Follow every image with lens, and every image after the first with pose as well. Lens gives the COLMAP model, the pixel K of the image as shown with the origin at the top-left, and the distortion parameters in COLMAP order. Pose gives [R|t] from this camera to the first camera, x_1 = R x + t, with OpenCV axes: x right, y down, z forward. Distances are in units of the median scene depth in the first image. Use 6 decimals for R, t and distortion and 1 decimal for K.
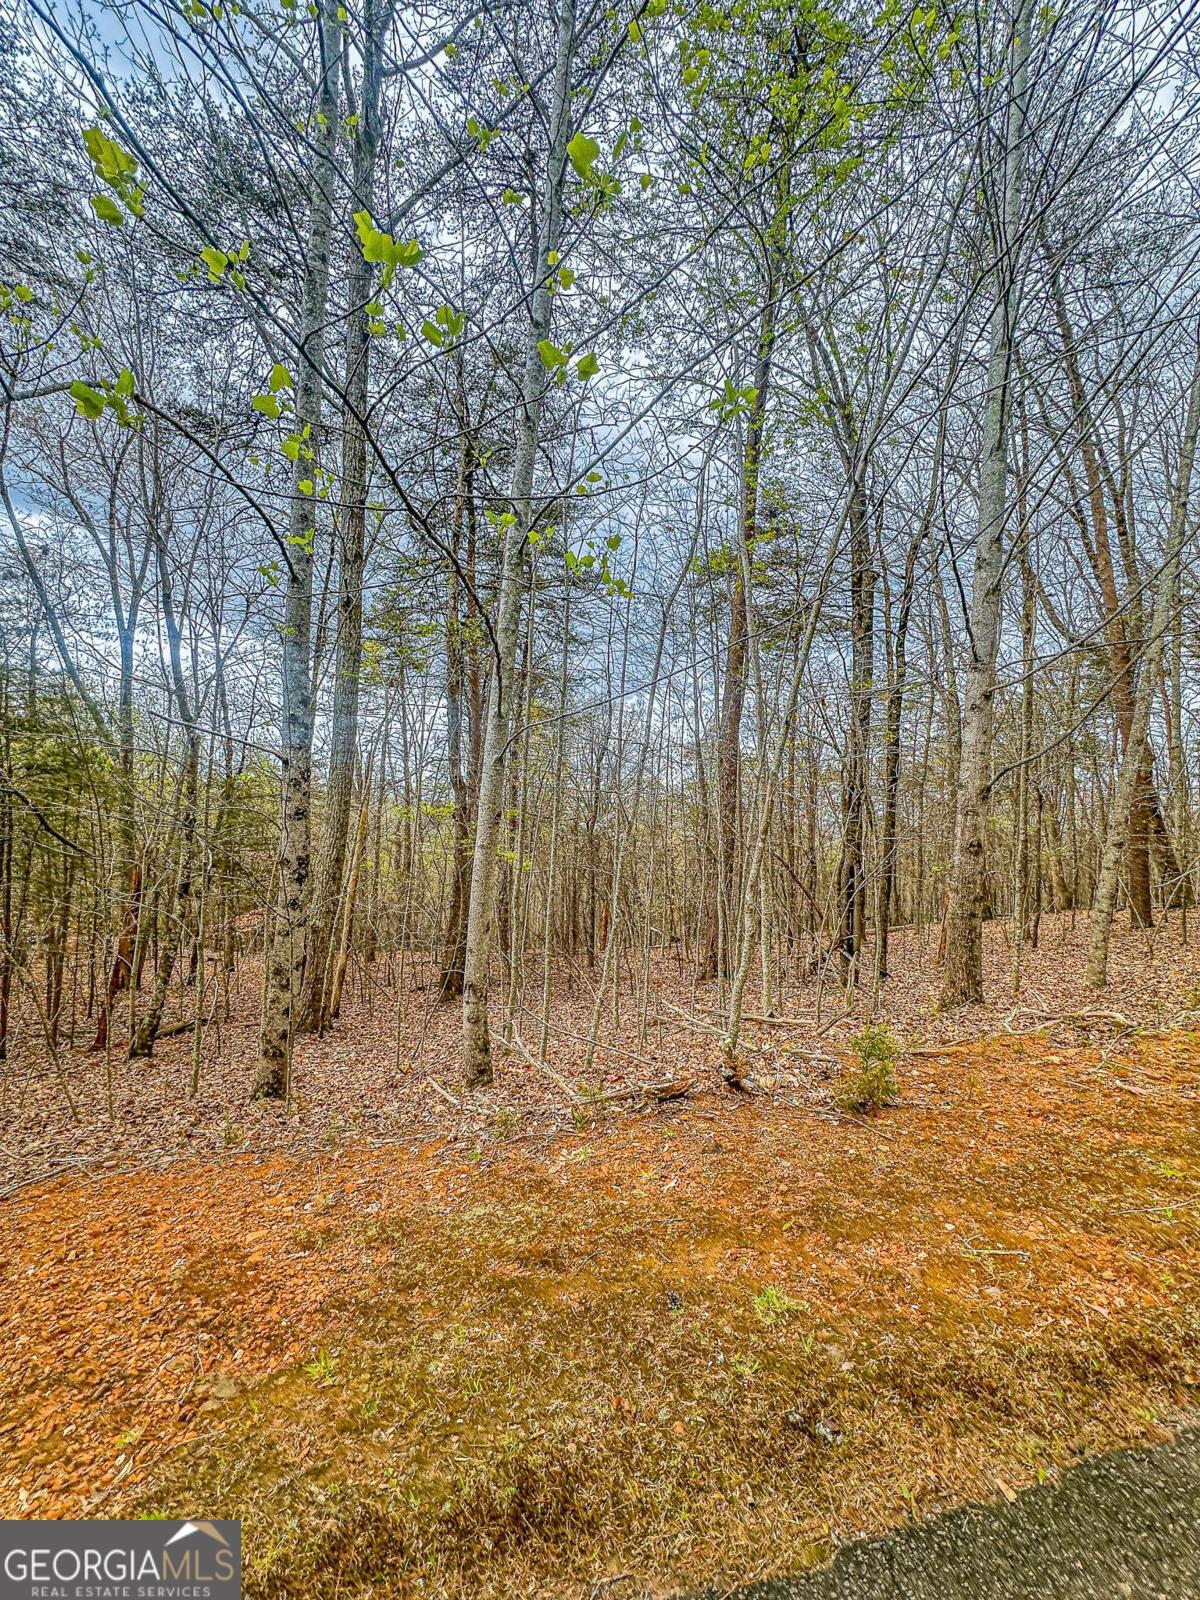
lens RADIAL K [[639.9, 0, 600.3], [0, 639.9, 799.1], [0, 0, 1]] dist [0.000432, 0.000139]
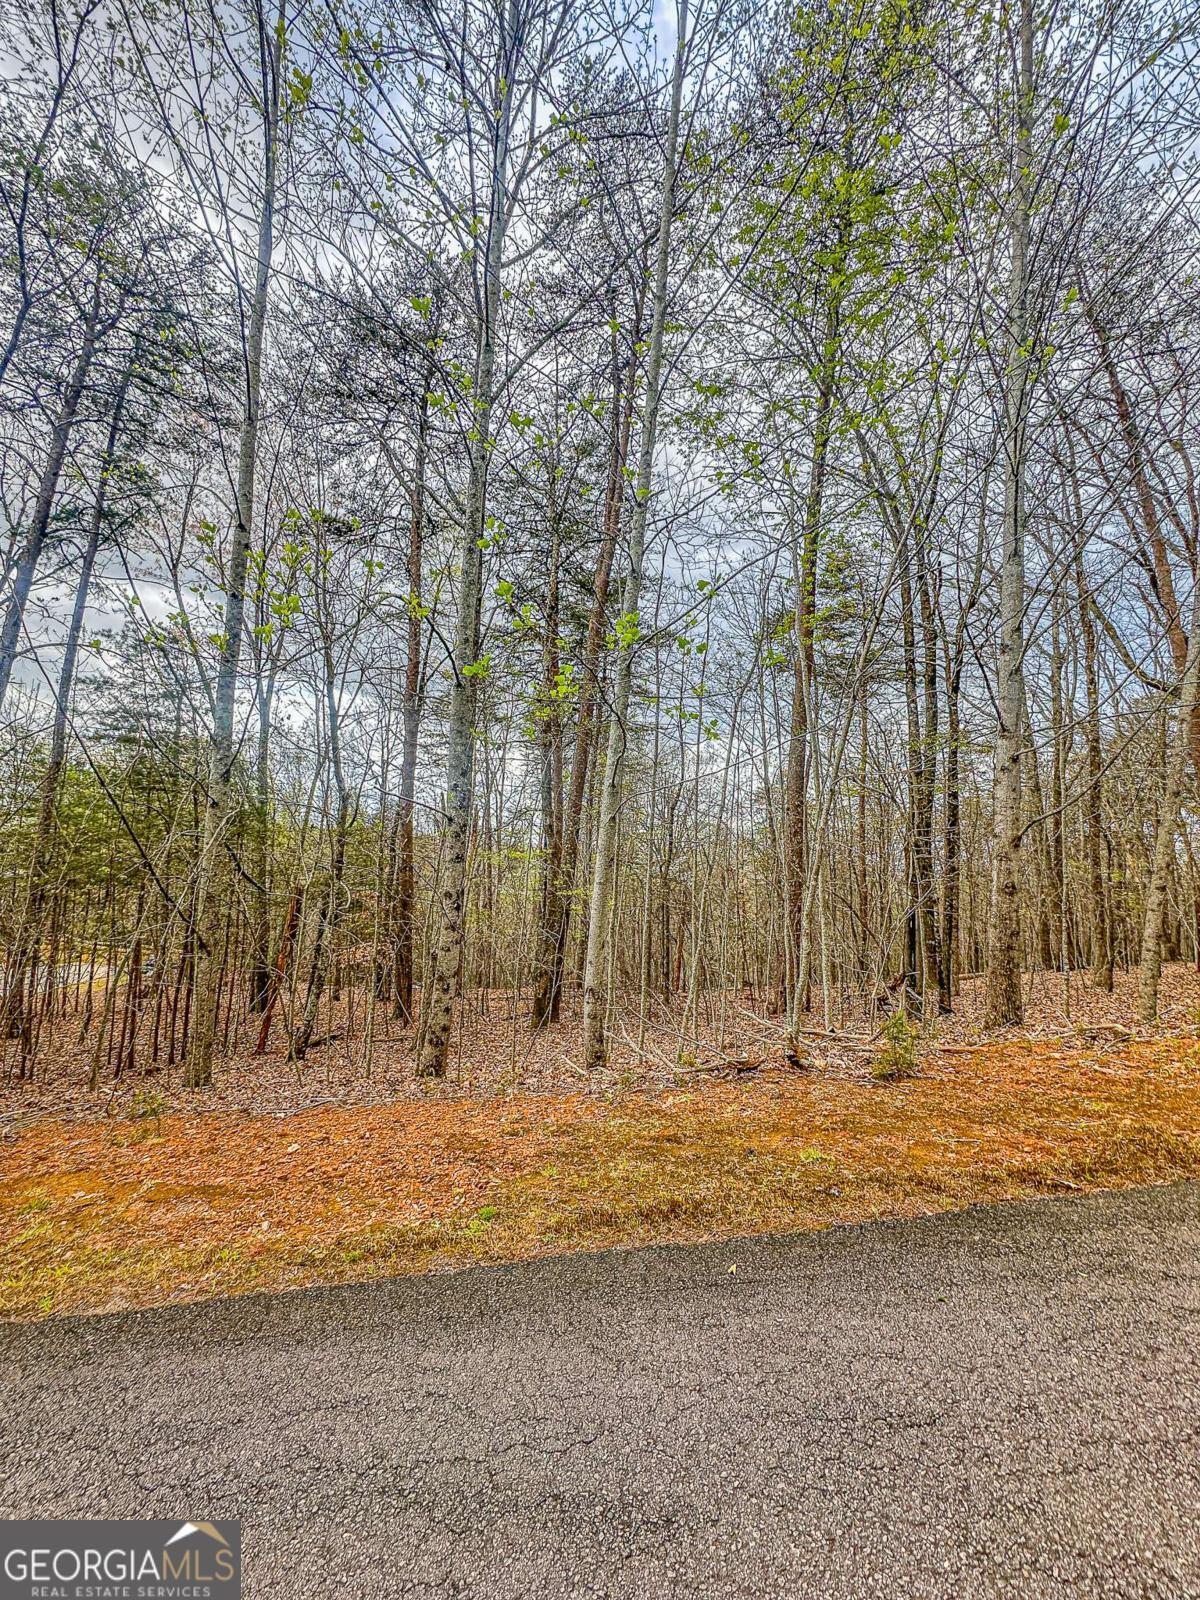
lens RADIAL K [[639.9, 0, 599.5], [0, 639.9, 802.9], [0, 0, 1]] dist [0.000432, 0.000139]
pose [[0.994247, -0.006744, -0.106898, -0.035658], [0.000035, 0.998037, -0.062634, -0.008385], [0.107110, 0.062270, 0.992295, -0.287339]]
